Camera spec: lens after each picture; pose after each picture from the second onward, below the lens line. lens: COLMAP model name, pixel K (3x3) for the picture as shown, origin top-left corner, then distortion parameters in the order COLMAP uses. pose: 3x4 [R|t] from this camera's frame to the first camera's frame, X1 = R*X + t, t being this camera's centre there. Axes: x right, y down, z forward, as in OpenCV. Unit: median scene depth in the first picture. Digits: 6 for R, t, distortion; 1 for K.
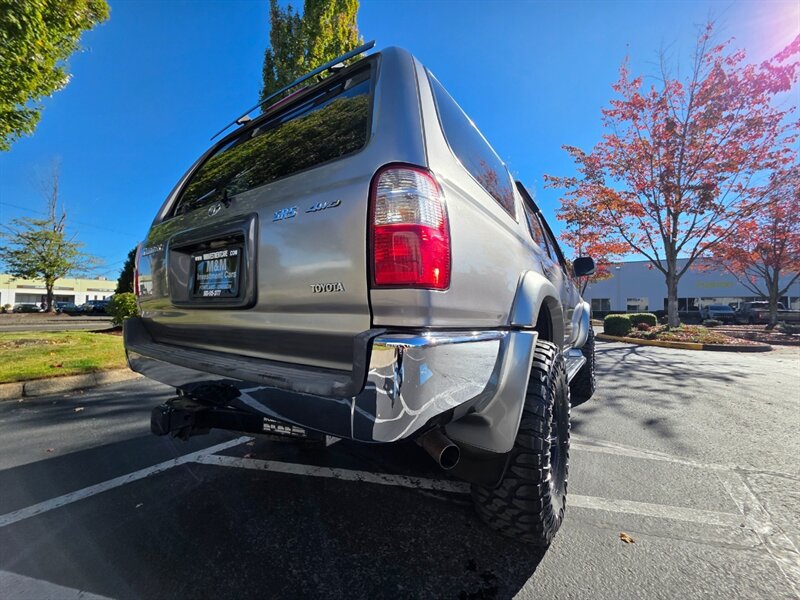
lens RADIAL K [[320.4, 0, 400.7], [0, 320.4, 298.8], [0, 0, 1]] dist [0.002383, 0.000219]
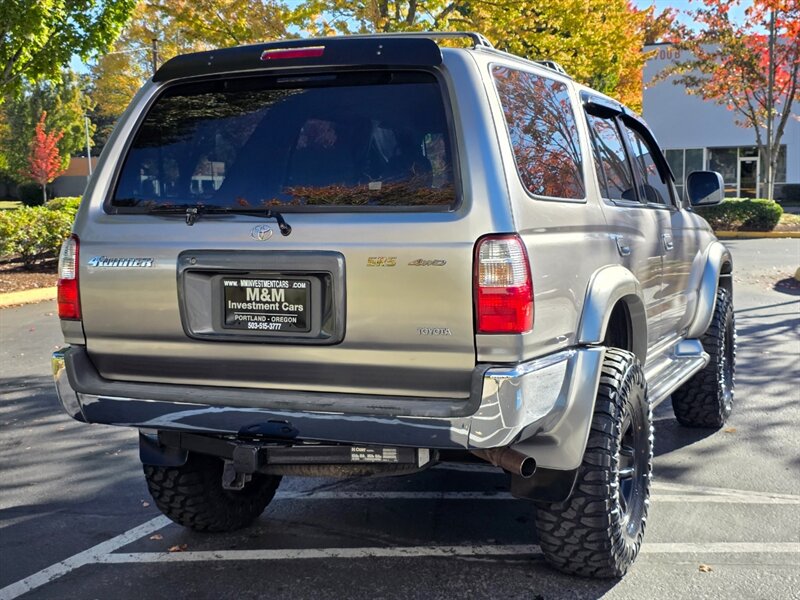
lens RADIAL K [[1152.9, 0, 403.5], [0, 1152.9, 310.8], [0, 0, 1]] dist [0.186786, -0.608684]
pose [[0.980583, -0.050237, 0.189562, -0.640225], [0.022830, 0.989302, 0.144083, -0.407445], [-0.194773, -0.136957, 0.971240, -1.753306]]
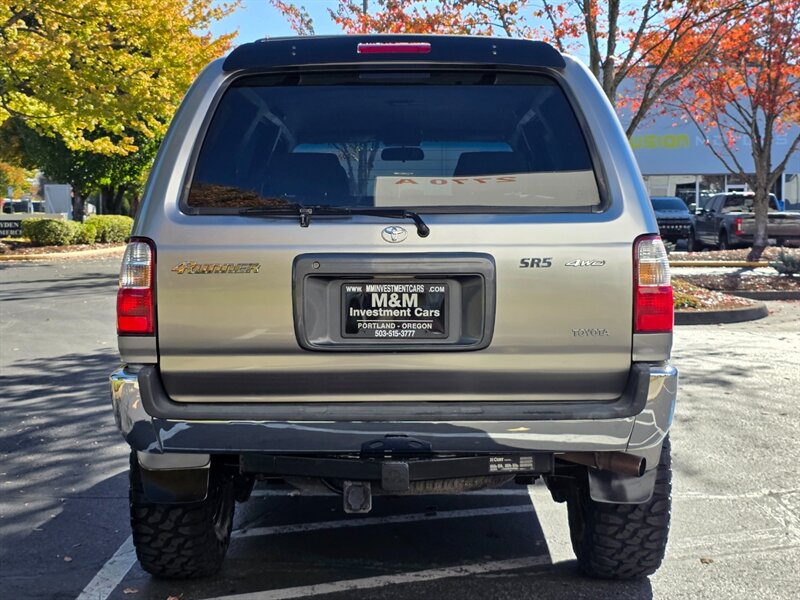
lens RADIAL K [[1214.5, 0, 404.0], [0, 1214.5, 287.3], [0, 0, 1]] dist [0.205896, -0.774449]
pose [[0.833899, -0.050963, 0.549560, -1.821947], [-0.004256, 0.995104, 0.098740, -0.357568], [-0.551901, -0.084678, 0.829599, -1.310362]]
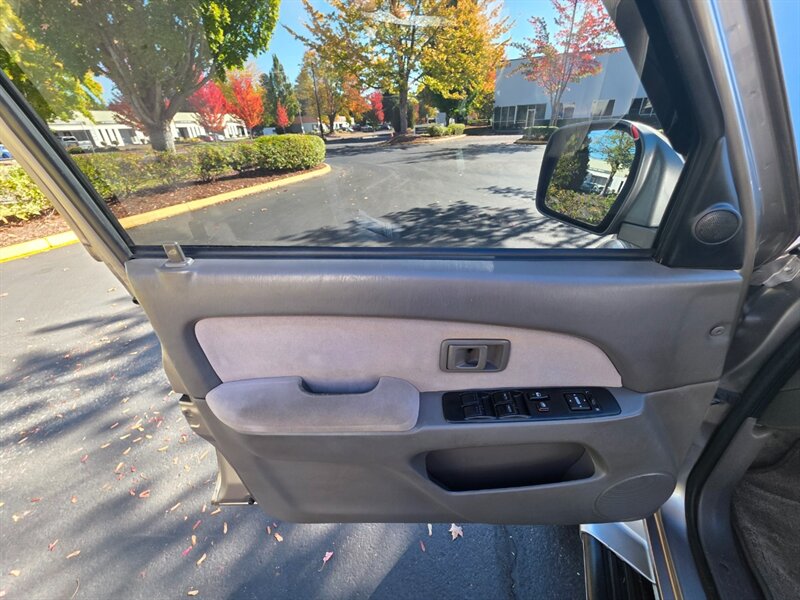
lens RADIAL K [[320.4, 0, 400.7], [0, 320.4, 298.8], [0, 0, 1]] dist [0.002383, 0.000219]
pose [[0.981074, -0.136618, 0.137217, -0.149413], [0.048118, 0.858438, 0.510655, -0.288520], [-0.187557, -0.494387, 0.848766, 2.515761]]
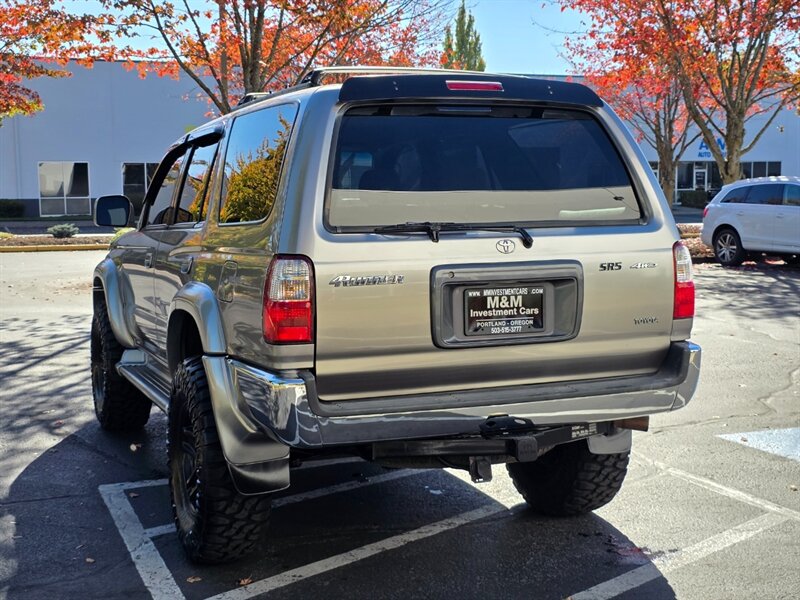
lens RADIAL K [[1100.6, 0, 403.9], [0, 1100.6, 296.4], [0, 0, 1]] dist [0.206184, -0.730773]
pose [[0.553555, -0.098976, 0.826911, -2.834058], [-0.011605, 0.991900, 0.126493, -0.435454], [-0.832732, -0.079617, 0.547922, -0.489980]]
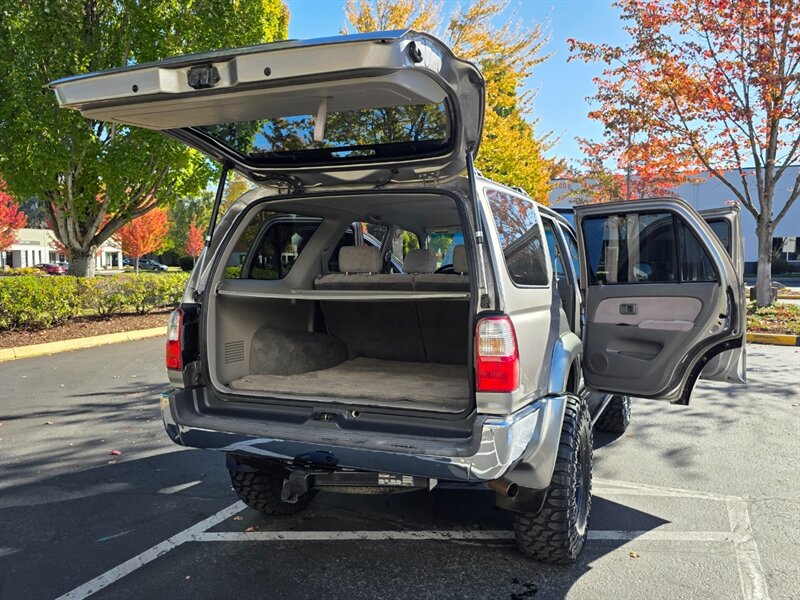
lens RADIAL K [[681.5, 0, 400.0], [0, 681.5, 300.0], [0, 0, 1]] dist [0.046547, -0.010960]
pose [[0.982408, -0.028537, 0.184555, -0.576599], [0.010834, 0.995301, 0.096225, -0.438340], [-0.186434, -0.092533, 0.978100, -1.208241]]
